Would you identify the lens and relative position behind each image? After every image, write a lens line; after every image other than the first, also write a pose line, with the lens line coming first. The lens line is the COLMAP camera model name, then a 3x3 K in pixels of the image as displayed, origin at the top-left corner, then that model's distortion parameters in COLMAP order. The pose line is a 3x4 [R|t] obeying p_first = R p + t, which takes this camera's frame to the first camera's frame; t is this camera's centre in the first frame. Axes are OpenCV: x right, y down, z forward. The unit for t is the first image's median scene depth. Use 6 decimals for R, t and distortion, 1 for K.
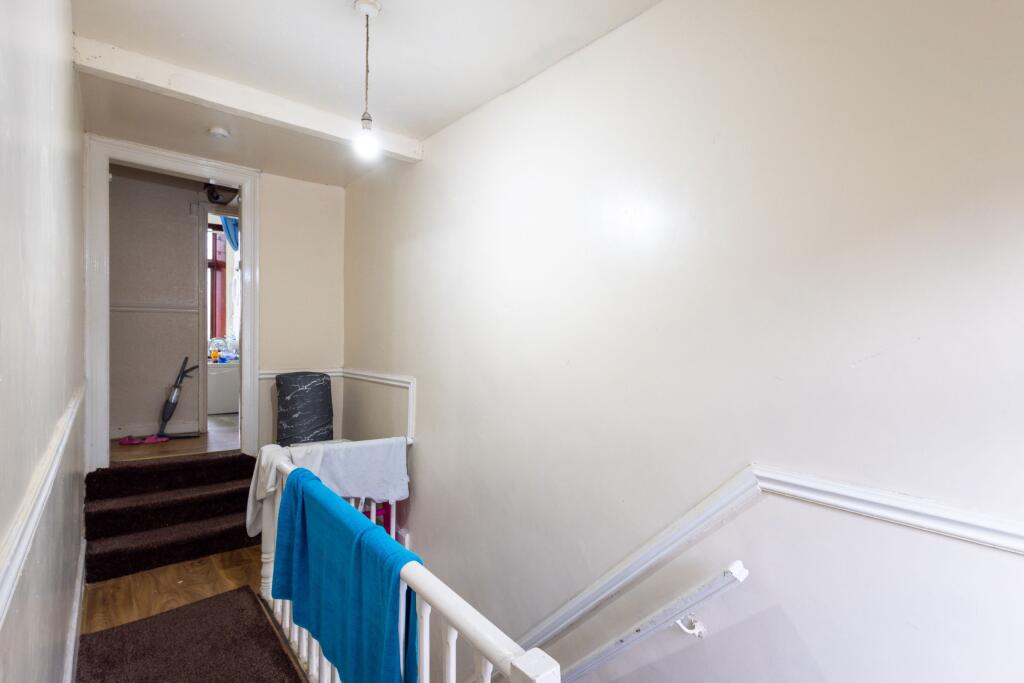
lens RADIAL K [[462.1, 0, 511.7], [0, 462.1, 337.4], [0, 0, 1]] dist [0.004433, 0.000144]
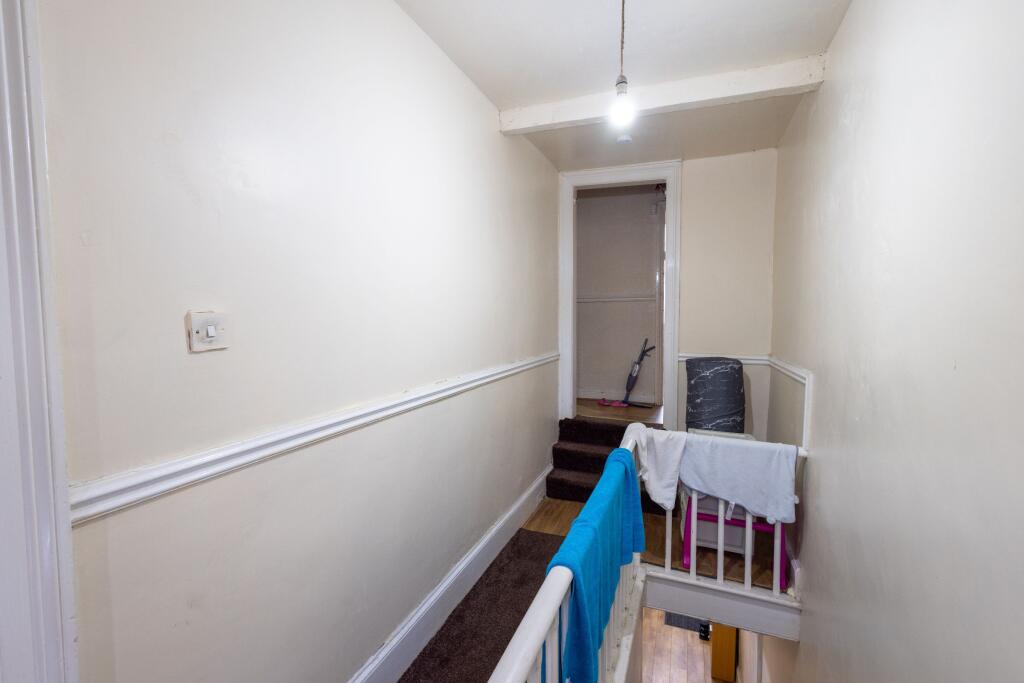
lens RADIAL K [[462.1, 0, 511.7], [0, 462.1, 337.4], [0, 0, 1]] dist [0.004433, 0.000144]
pose [[0.504288, 0.024237, -0.863195, 0.191889], [0.005474, 0.999496, 0.031262, 0.001339], [0.863518, -0.020490, 0.503902, 0.172737]]
